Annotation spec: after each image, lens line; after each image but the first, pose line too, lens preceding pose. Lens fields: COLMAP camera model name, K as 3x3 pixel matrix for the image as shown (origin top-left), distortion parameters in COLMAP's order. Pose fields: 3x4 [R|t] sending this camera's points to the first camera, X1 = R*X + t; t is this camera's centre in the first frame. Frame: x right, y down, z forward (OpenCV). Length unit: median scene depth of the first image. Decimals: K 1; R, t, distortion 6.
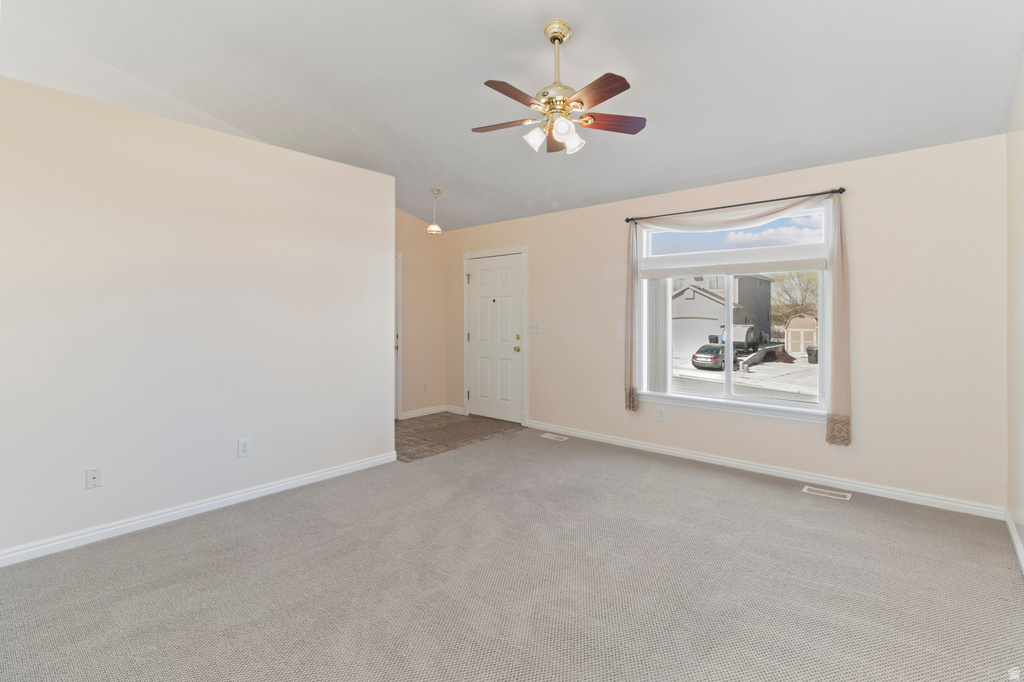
lens RADIAL K [[486.5, 0, 514.1], [0, 486.5, 308.0], [0, 0, 1]] dist [-0.002825, -0.000558]
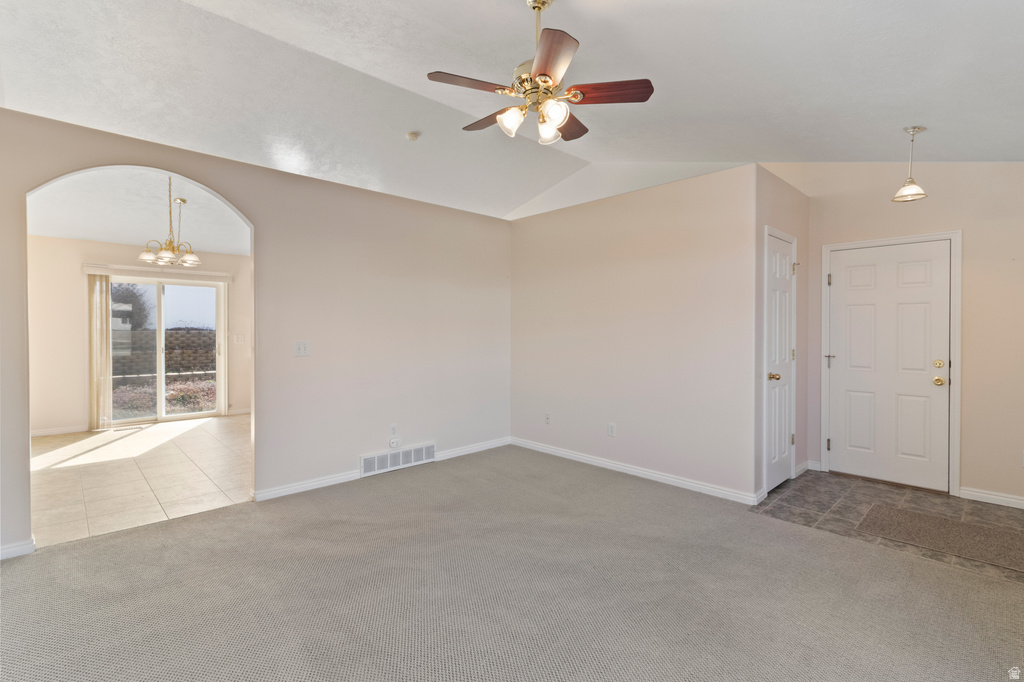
lens RADIAL K [[475.4, 0, 515.9], [0, 475.4, 332.9], [0, 0, 1]] dist [-0.000276, 0.000279]
pose [[-0.087137, 0.008672, -0.996159, 0.758302], [0.011378, 0.999906, 0.007710, 0.009607], [0.996131, -0.010662, -0.087228, 0.850528]]
